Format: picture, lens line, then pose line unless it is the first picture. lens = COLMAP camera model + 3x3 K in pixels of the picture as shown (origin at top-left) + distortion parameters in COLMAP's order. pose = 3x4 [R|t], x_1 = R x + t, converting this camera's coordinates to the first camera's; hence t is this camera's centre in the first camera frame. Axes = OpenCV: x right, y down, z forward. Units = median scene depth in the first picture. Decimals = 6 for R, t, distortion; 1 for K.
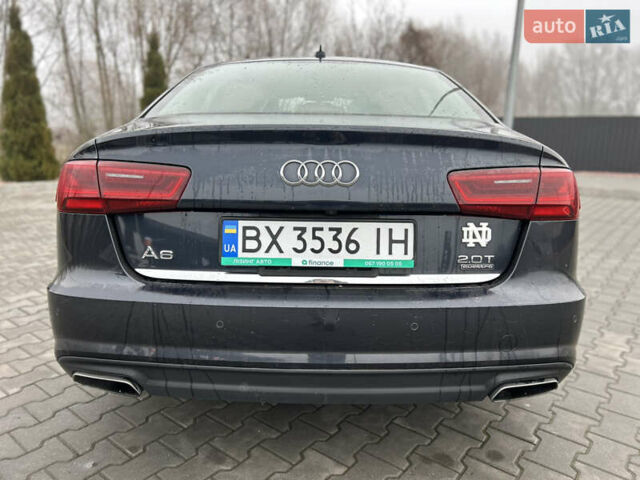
lens RADIAL K [[488.2, 0, 320.5], [0, 488.2, 232.8], [0, 0, 1]] dist [0.069371, -0.084405]
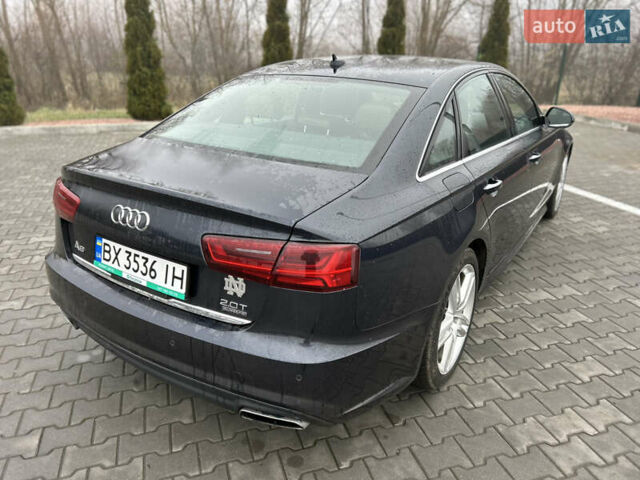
lens RADIAL K [[488.2, 0, 320.5], [0, 488.2, 232.8], [0, 0, 1]] dist [0.069371, -0.084405]
pose [[0.830771, 0.192925, -0.522111, 1.133951], [-0.107457, 0.975955, 0.189642, -0.387741], [0.546143, -0.101445, 0.831526, 0.132894]]
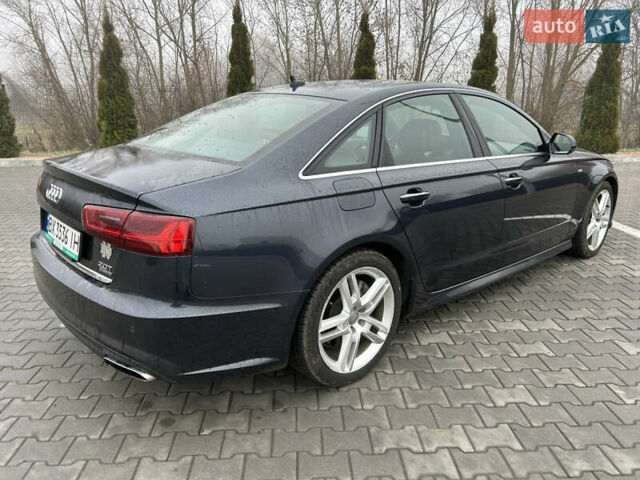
lens RADIAL K [[488.2, 0, 320.5], [0, 488.2, 232.8], [0, 0, 1]] dist [0.069371, -0.084405]
pose [[0.654485, 0.191961, -0.731300, 1.837226], [-0.142785, 0.981209, 0.129773, -0.333724], [0.742470, 0.019484, 0.669596, 0.515763]]
